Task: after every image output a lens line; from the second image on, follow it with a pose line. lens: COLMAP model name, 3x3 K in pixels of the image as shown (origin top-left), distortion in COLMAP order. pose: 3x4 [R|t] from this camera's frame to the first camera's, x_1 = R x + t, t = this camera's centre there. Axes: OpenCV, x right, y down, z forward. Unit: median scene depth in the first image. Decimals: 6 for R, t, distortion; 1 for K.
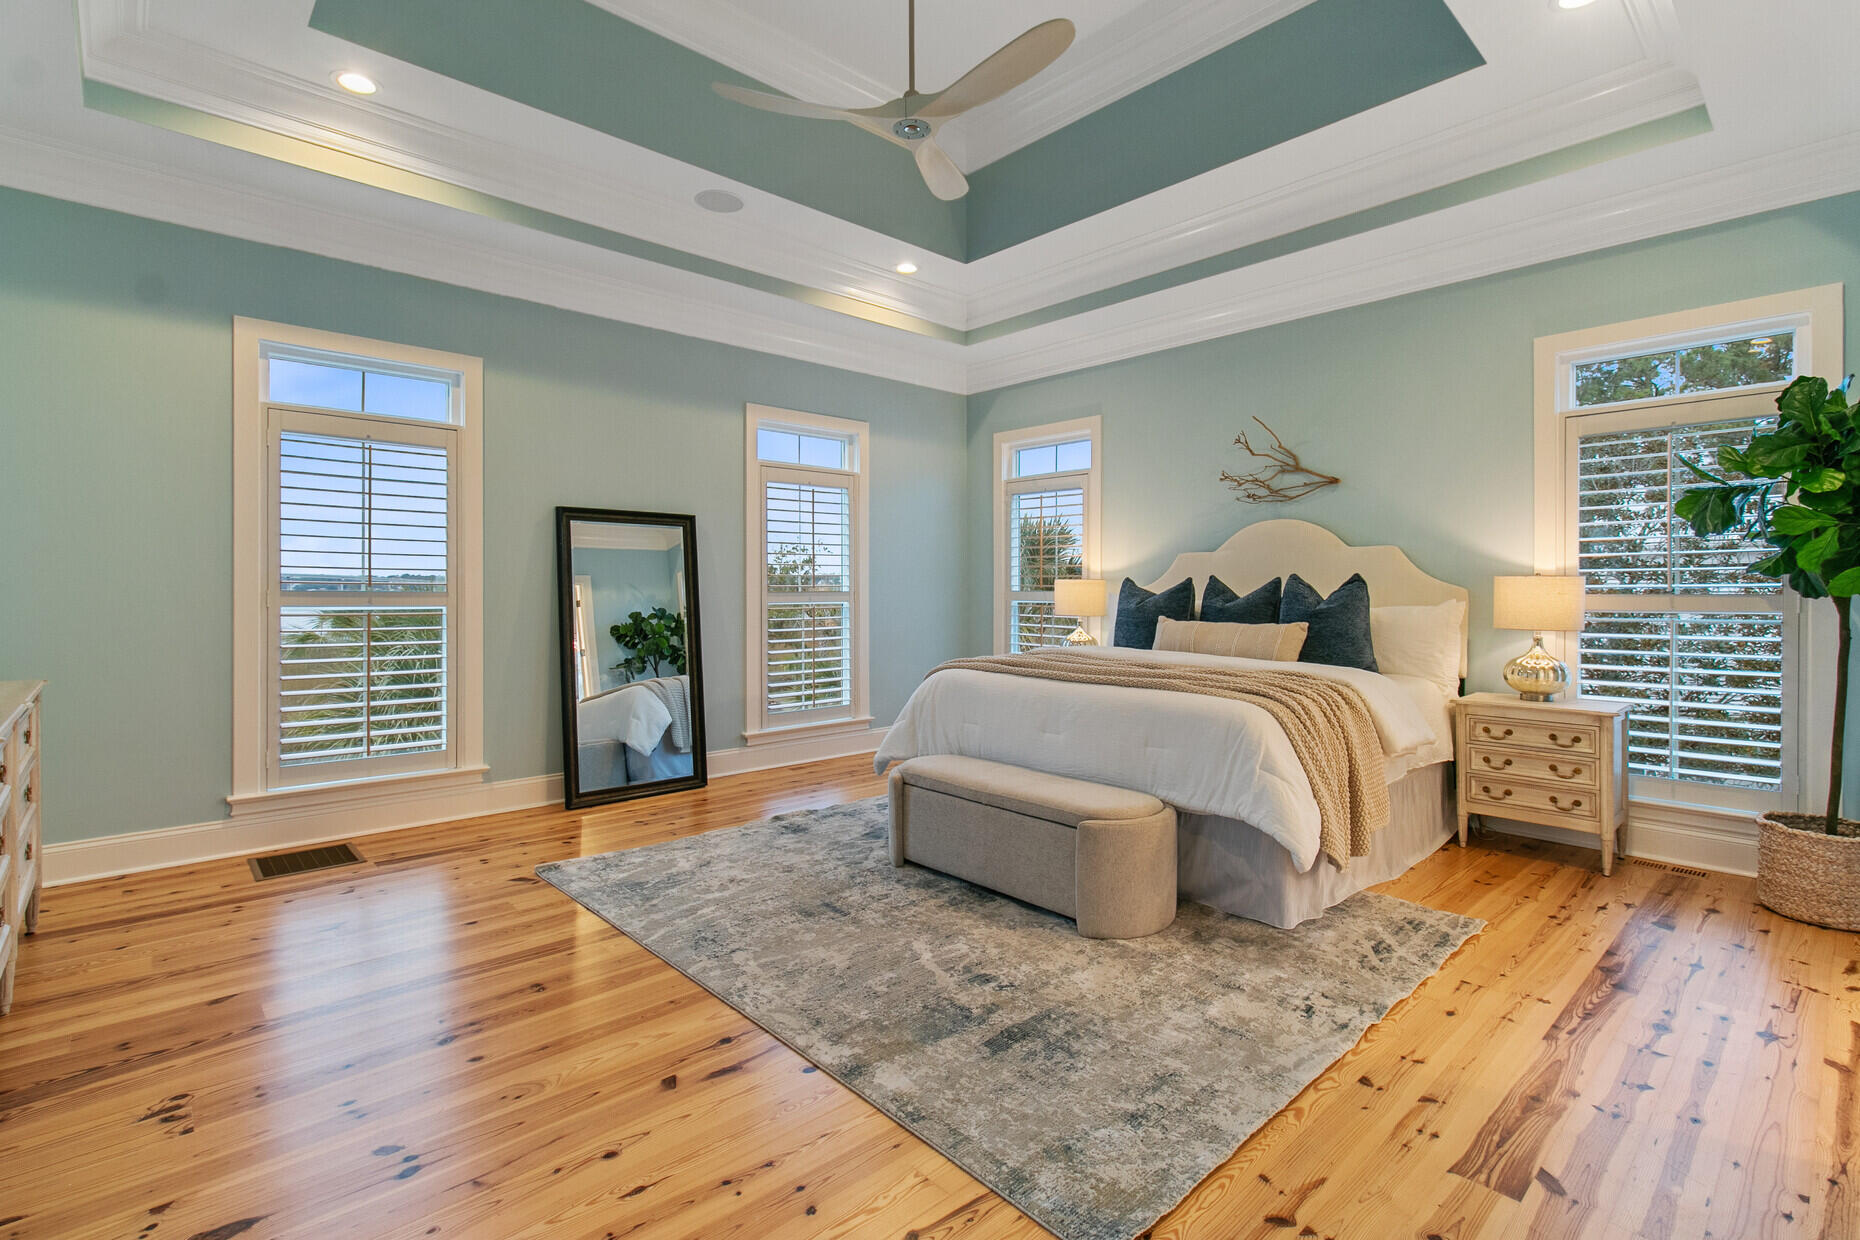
lens RADIAL K [[852.2, 0, 928.4], [0, 852.2, 574.0], [0, 0, 1]] dist [0.001765, 0.000316]
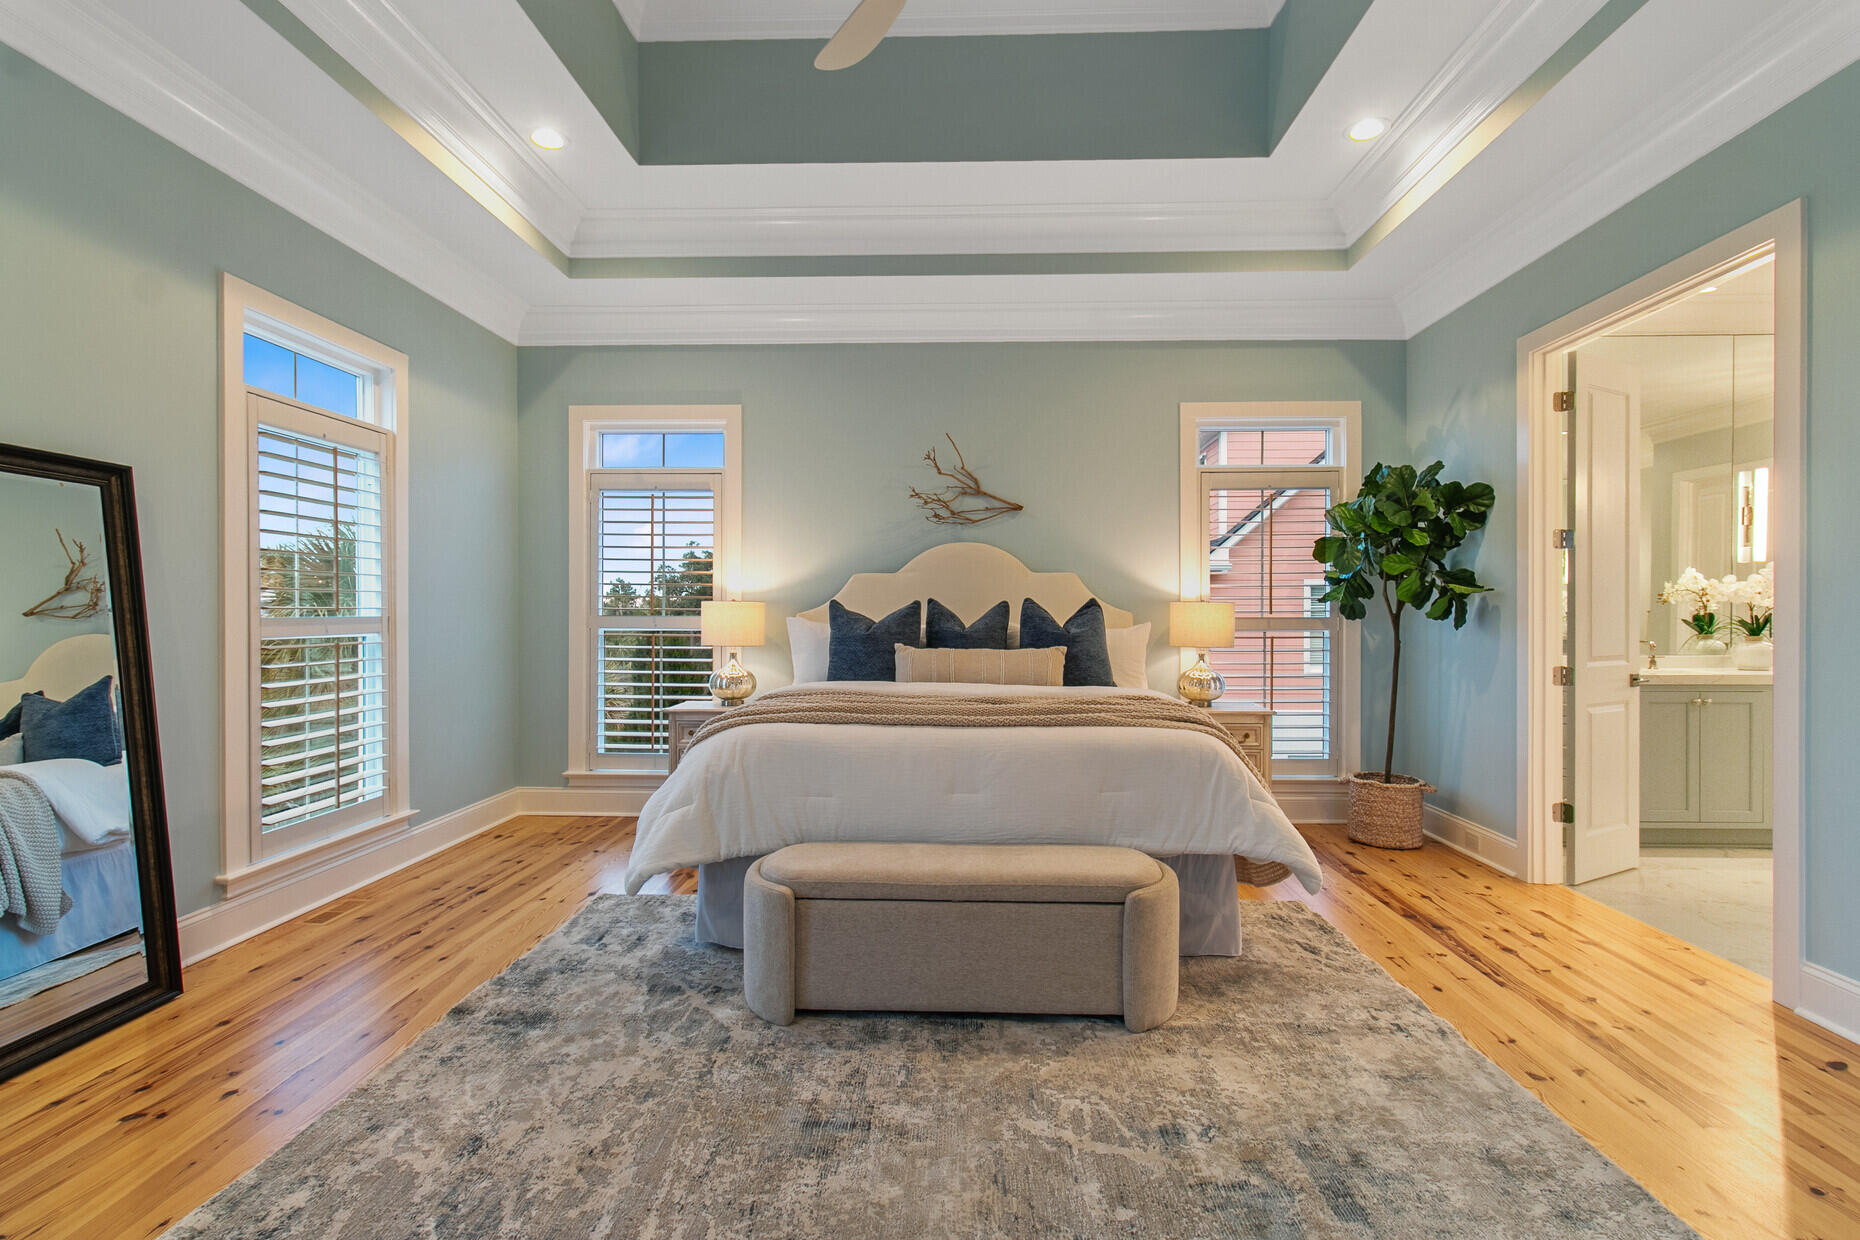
lens RADIAL K [[870.7, 0, 928.4], [0, 870.7, 602.5], [0, 0, 1]] dist [0.001082, 0.001176]
pose [[0.705613, 0.009332, 0.708536, -0.451158], [-0.012437, 0.999922, -0.000784, 0.009211], [-0.708488, -0.008259, 0.705674, 0.441408]]
